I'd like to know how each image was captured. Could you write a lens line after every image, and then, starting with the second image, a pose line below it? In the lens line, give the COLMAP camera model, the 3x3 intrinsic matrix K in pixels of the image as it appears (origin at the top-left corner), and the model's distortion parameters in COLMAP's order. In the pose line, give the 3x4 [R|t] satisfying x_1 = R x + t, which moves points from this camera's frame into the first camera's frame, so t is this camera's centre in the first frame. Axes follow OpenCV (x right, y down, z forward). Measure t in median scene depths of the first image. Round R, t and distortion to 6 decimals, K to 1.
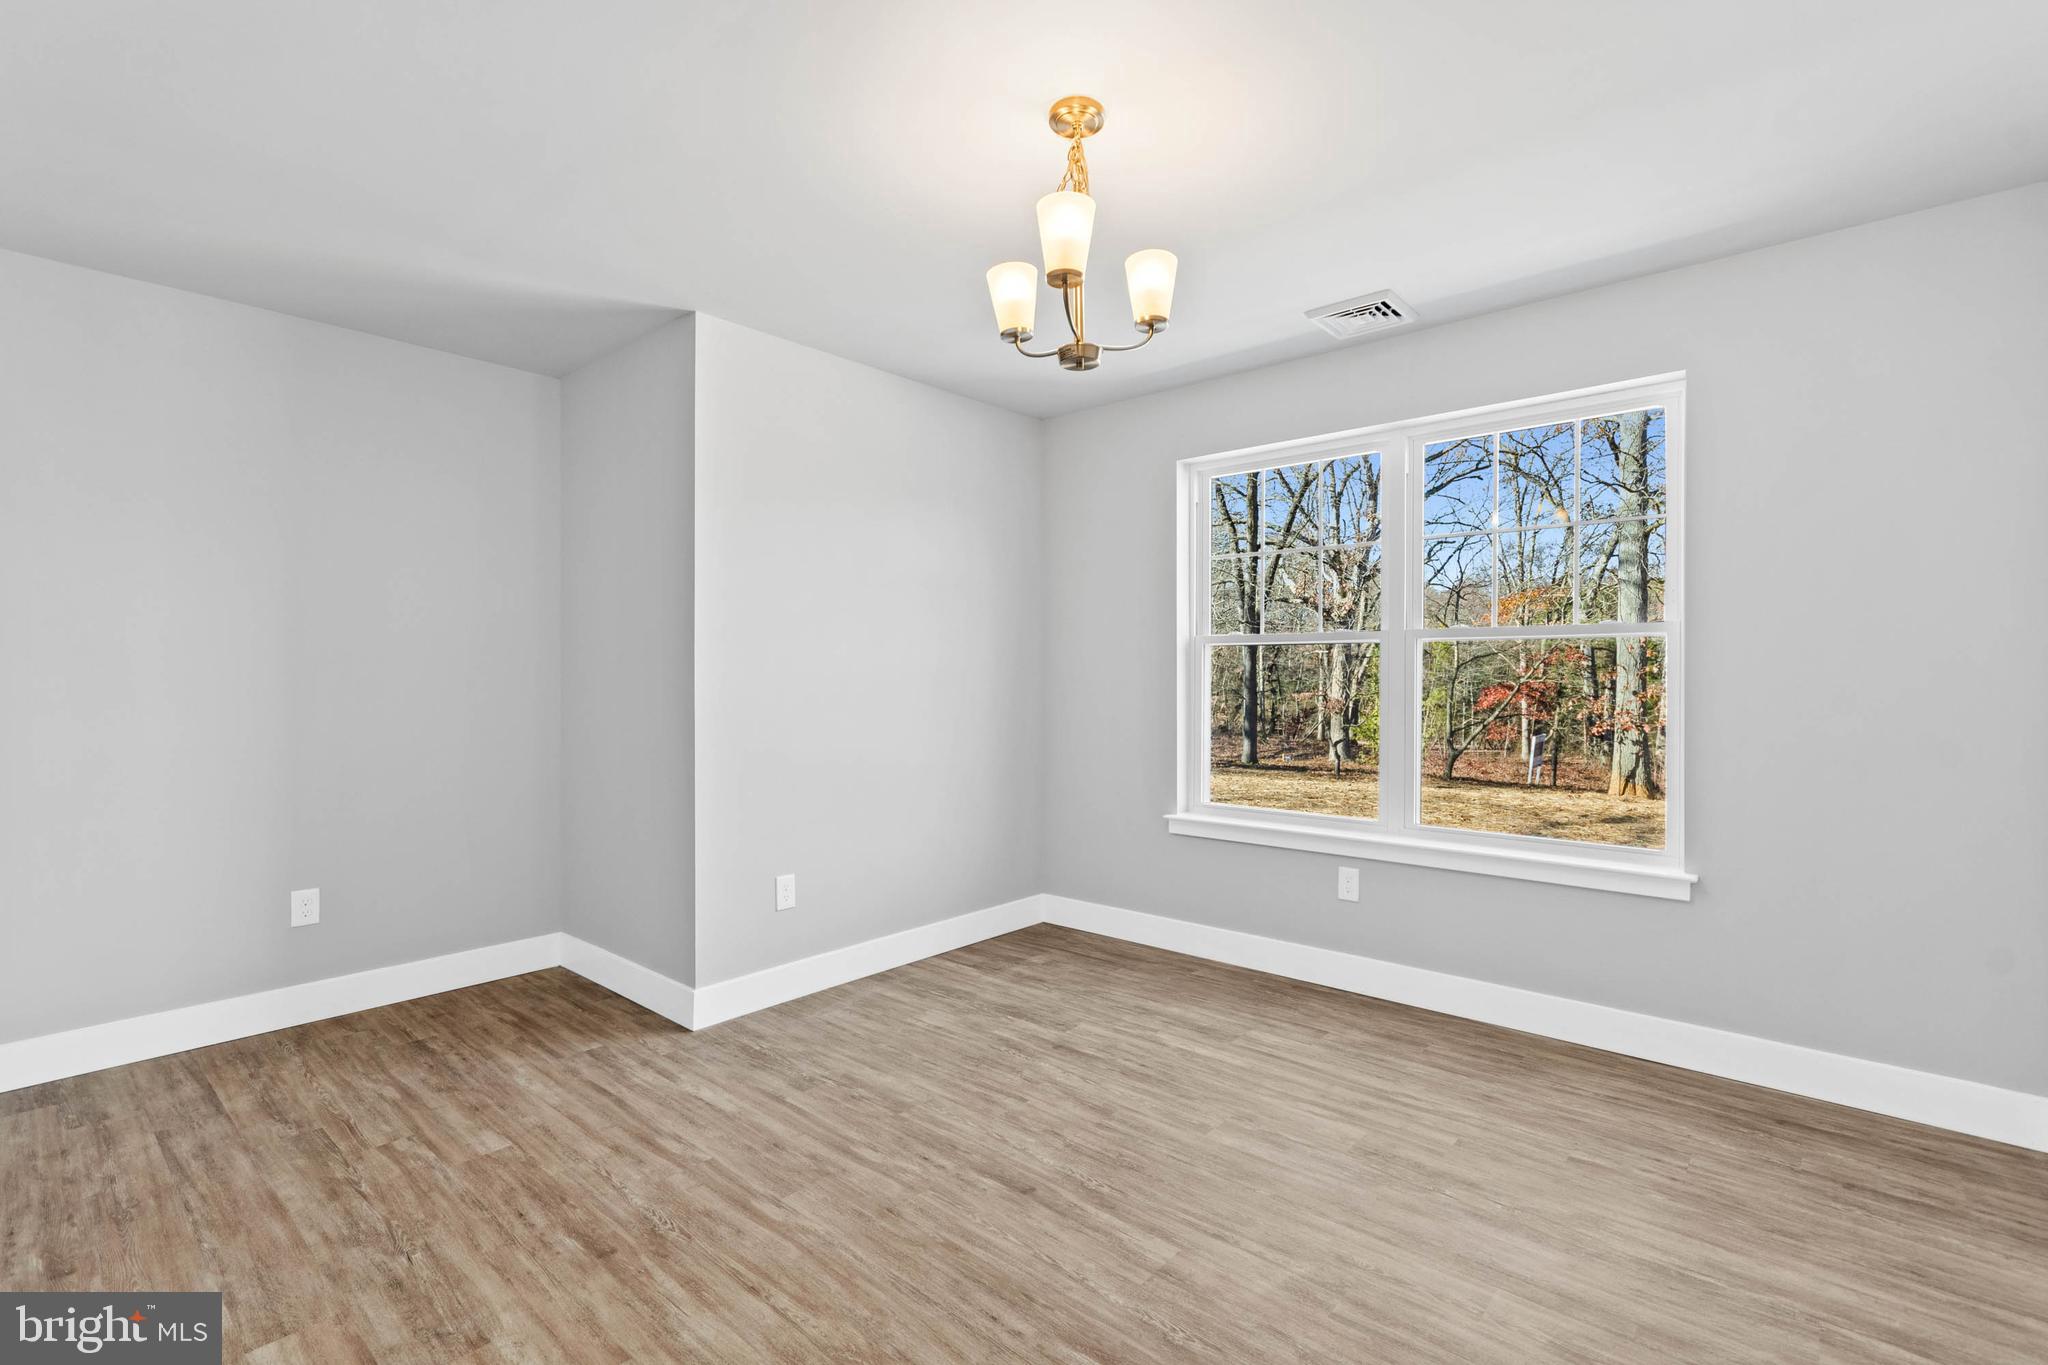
lens RADIAL K [[934.3, 0, 1024.0], [0, 934.3, 682.5], [0, 0, 1]] dist [0.001953, 0.000230]
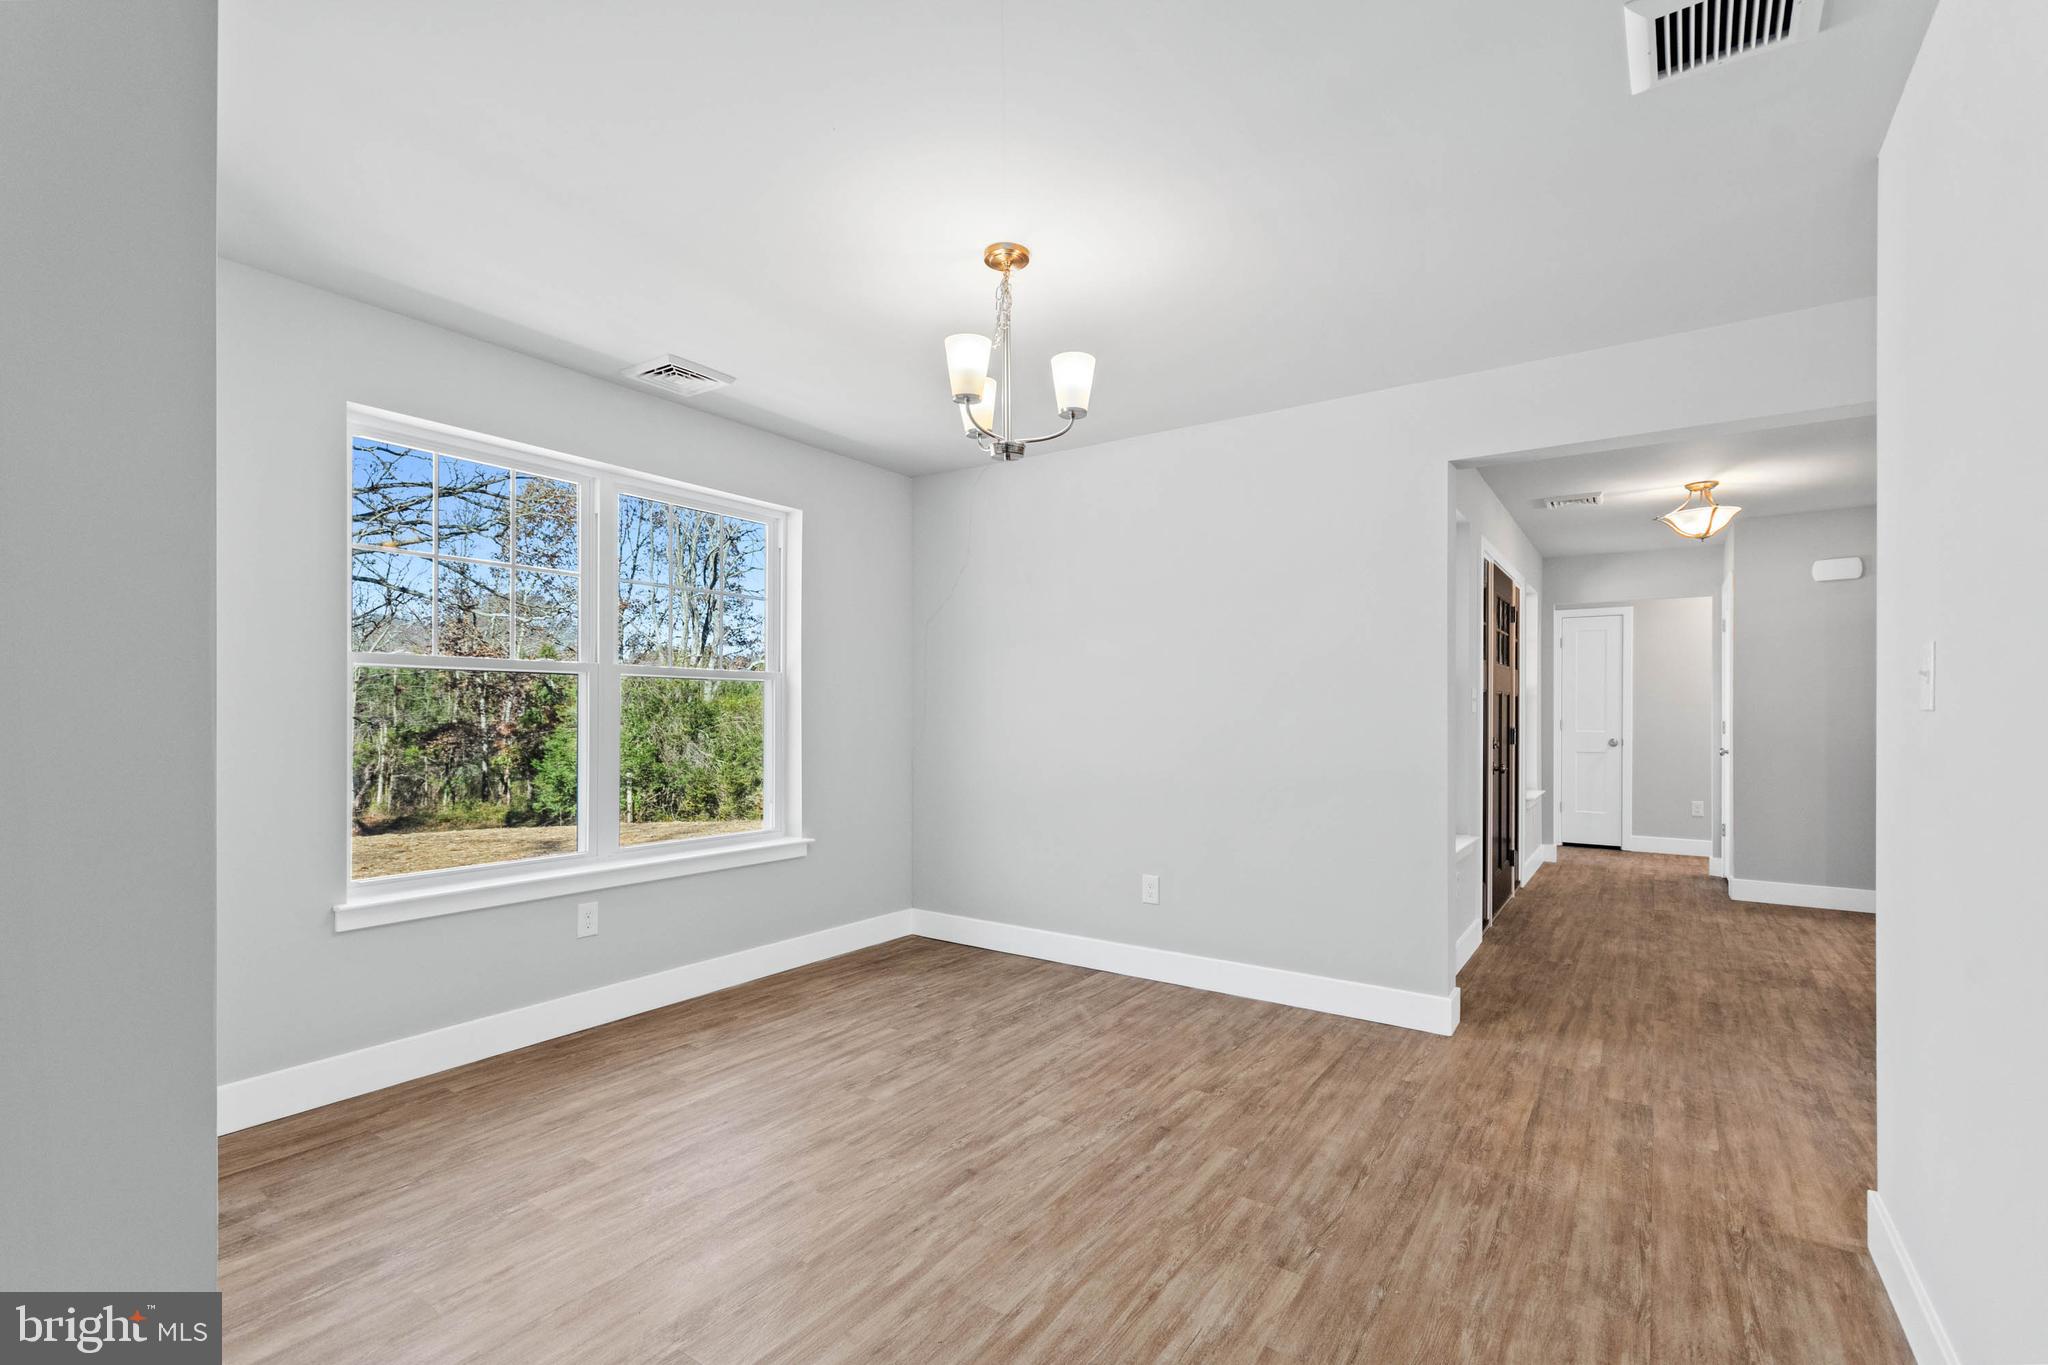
lens RADIAL K [[922.8, 0, 1030.3], [0, 922.8, 715.1], [0, 0, 1]] dist [0.002845, 0.000388]
pose [[-0.130088, -0.002869, 0.991498, -0.921549], [0.000264, 0.999996, 0.002928, -0.003353], [-0.991502, 0.000643, -0.130086, 0.903578]]
